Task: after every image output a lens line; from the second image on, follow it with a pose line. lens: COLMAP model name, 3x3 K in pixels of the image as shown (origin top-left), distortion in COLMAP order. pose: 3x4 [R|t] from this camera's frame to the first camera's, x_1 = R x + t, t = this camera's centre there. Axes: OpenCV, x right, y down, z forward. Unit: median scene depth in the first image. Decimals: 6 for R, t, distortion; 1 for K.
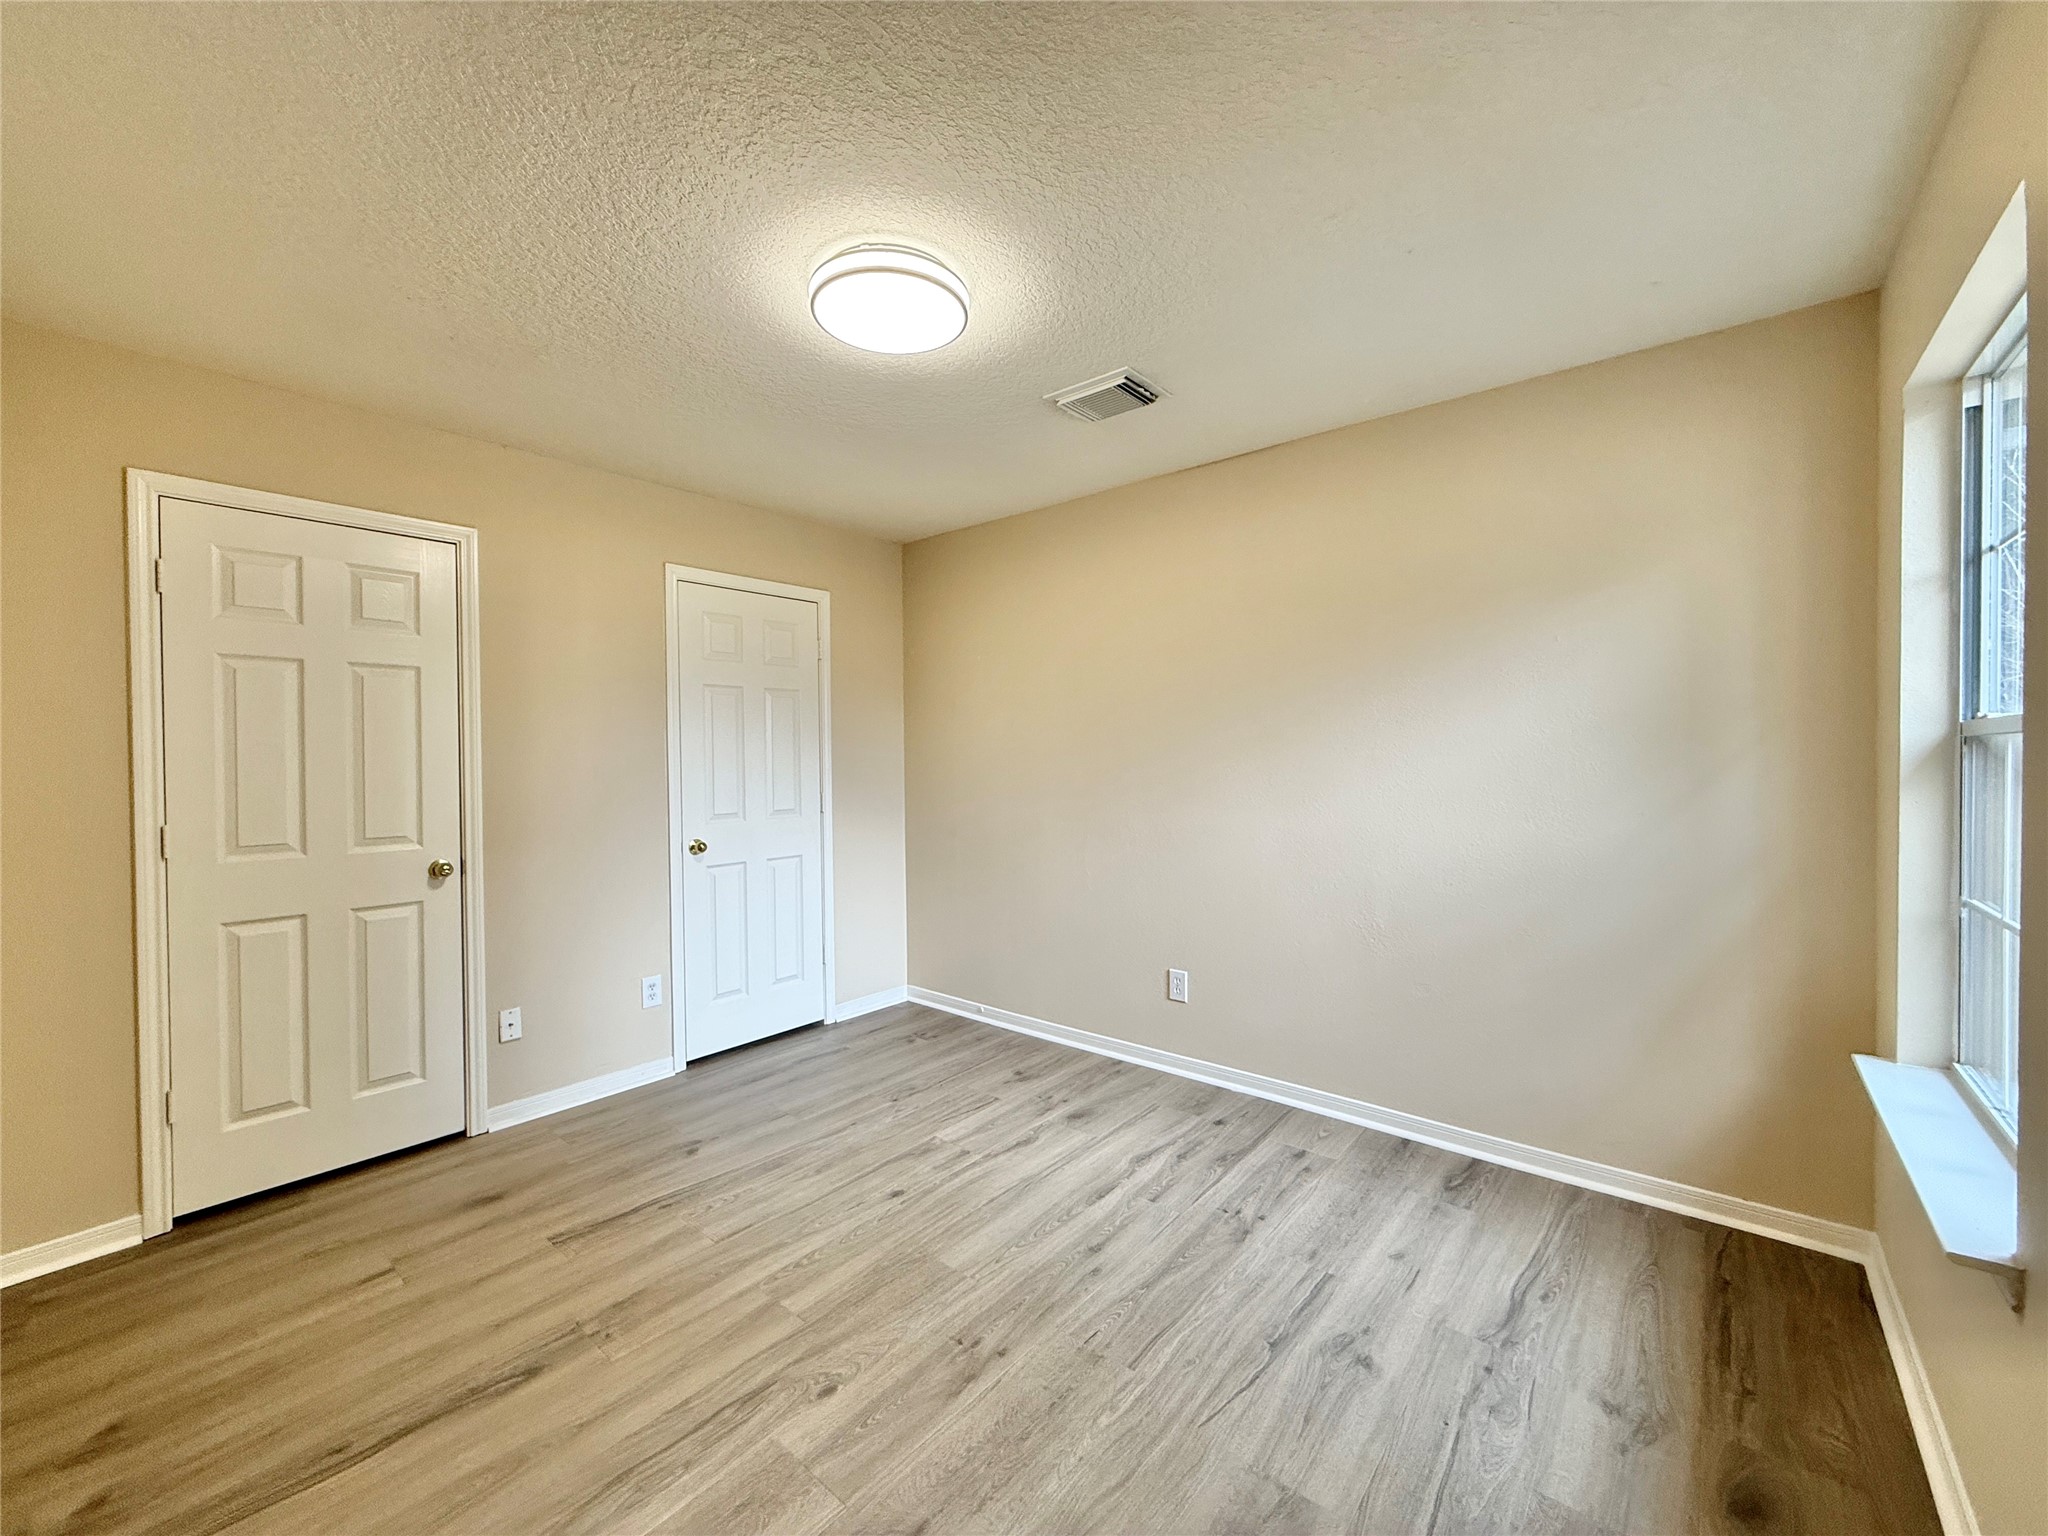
lens RADIAL K [[816.2, 0, 1020.4], [0, 816.2, 766.7], [0, 0, 1]] dist [0.000160, -0.000095]
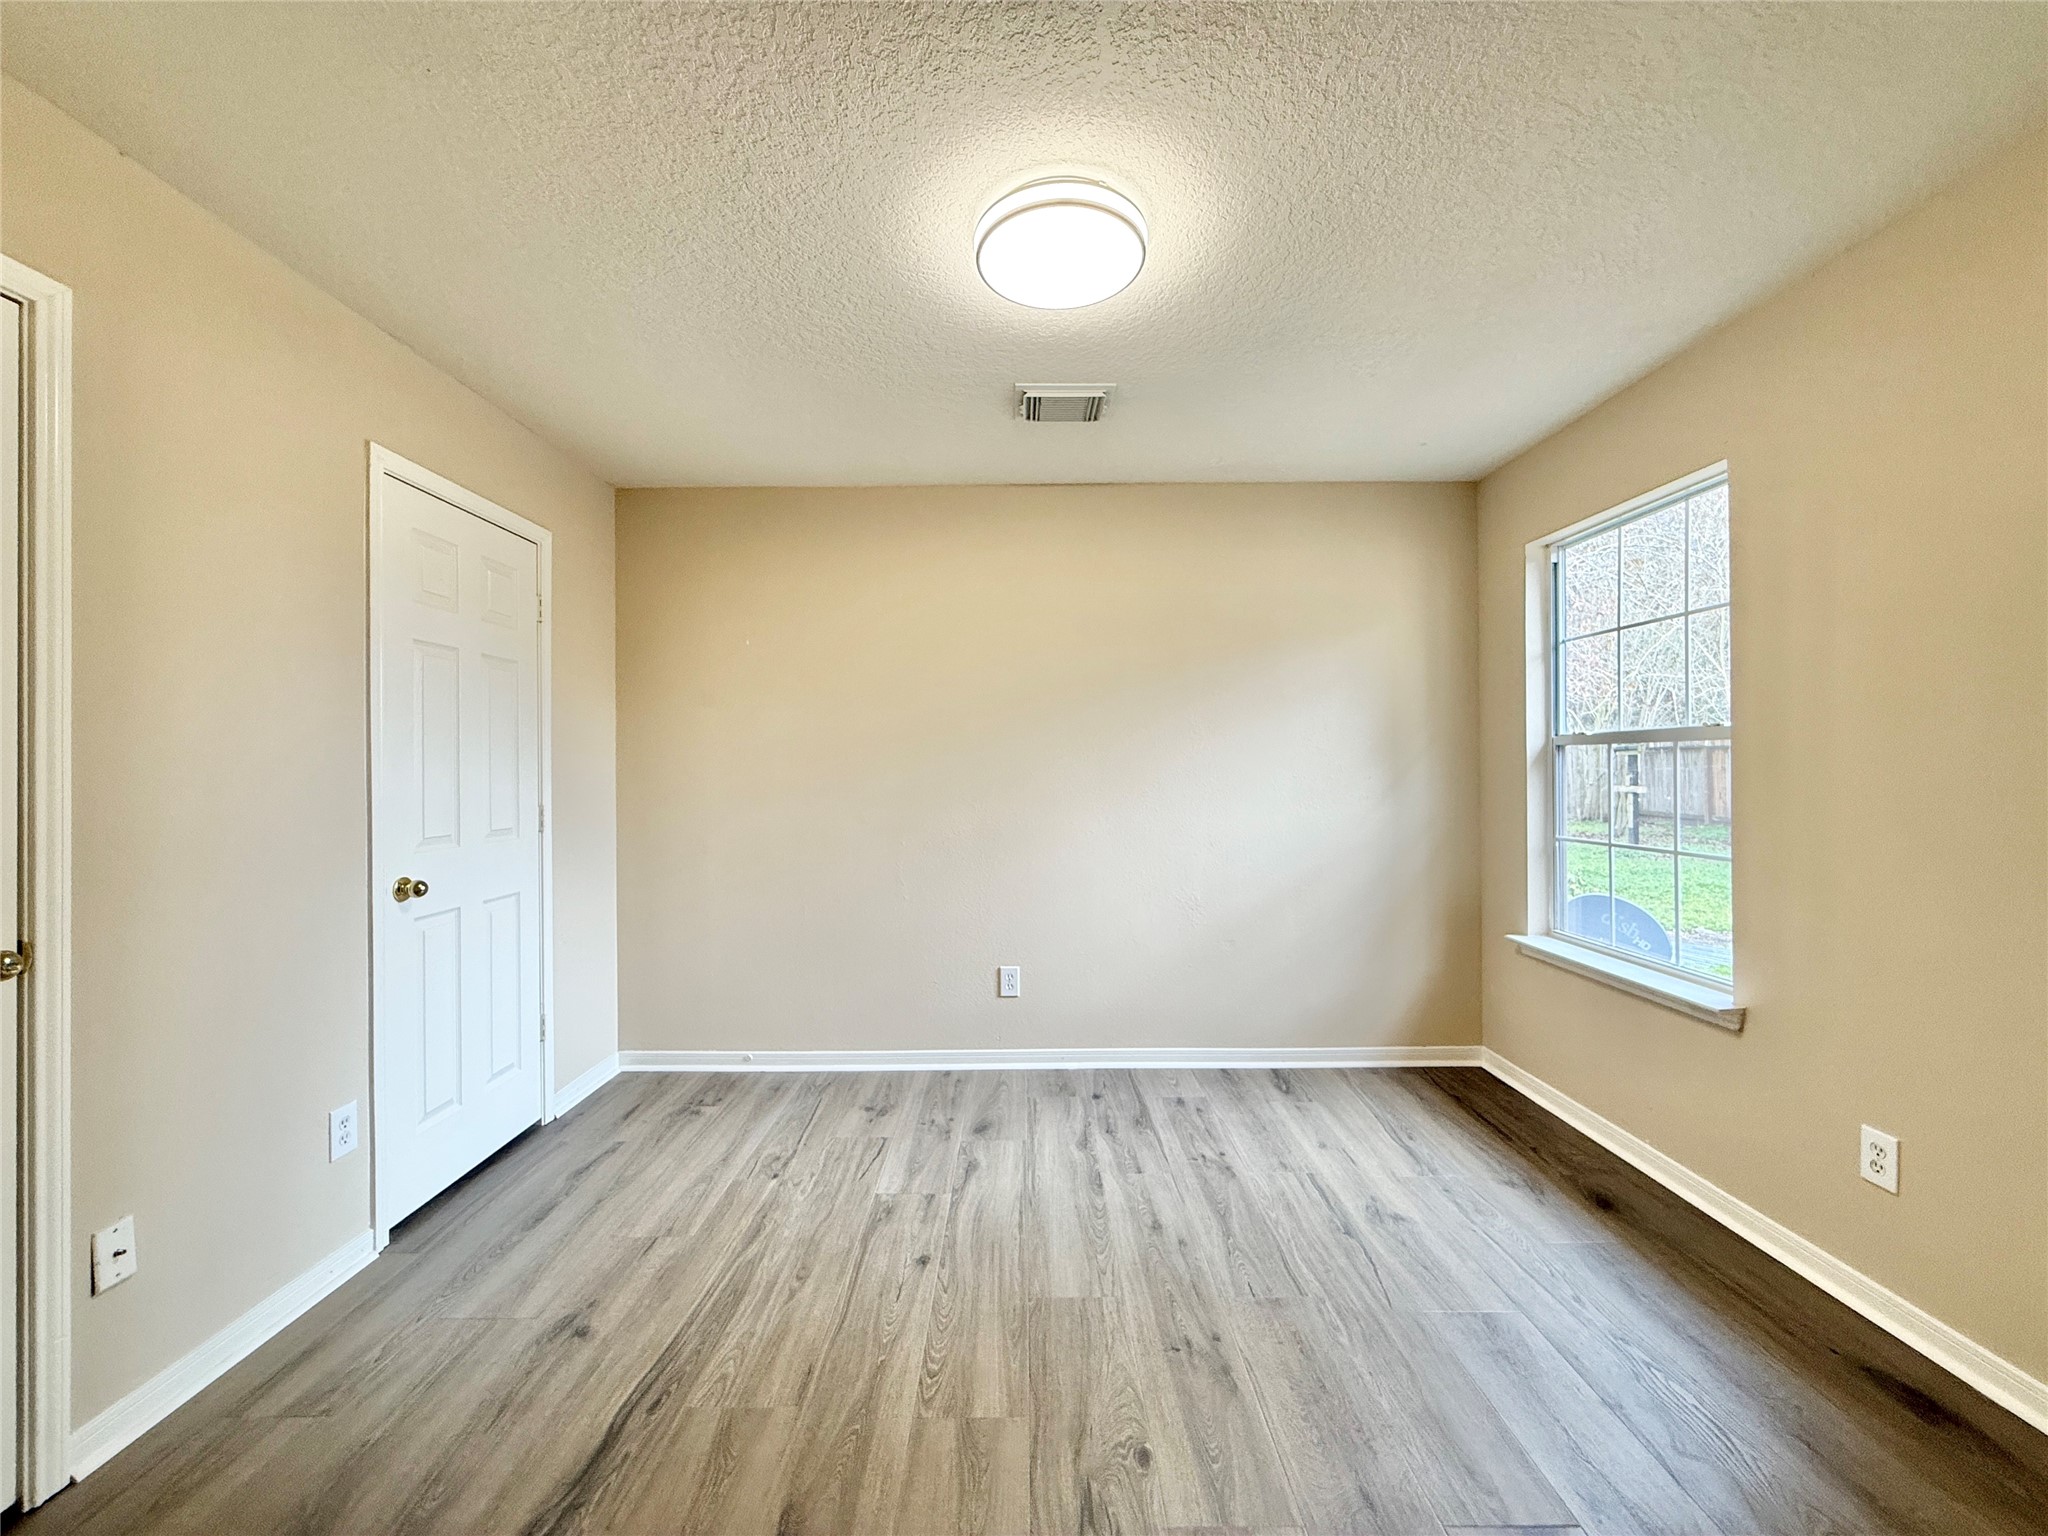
lens RADIAL K [[816.2, 0, 1020.4], [0, 816.2, 766.7], [0, 0, 1]] dist [0.000160, -0.000095]
pose [[0.765024, 0.008111, 0.643951, -0.524756], [0.007730, 0.999733, -0.021775, 0.023118], [-0.643956, 0.021636, 0.764757, 0.228976]]
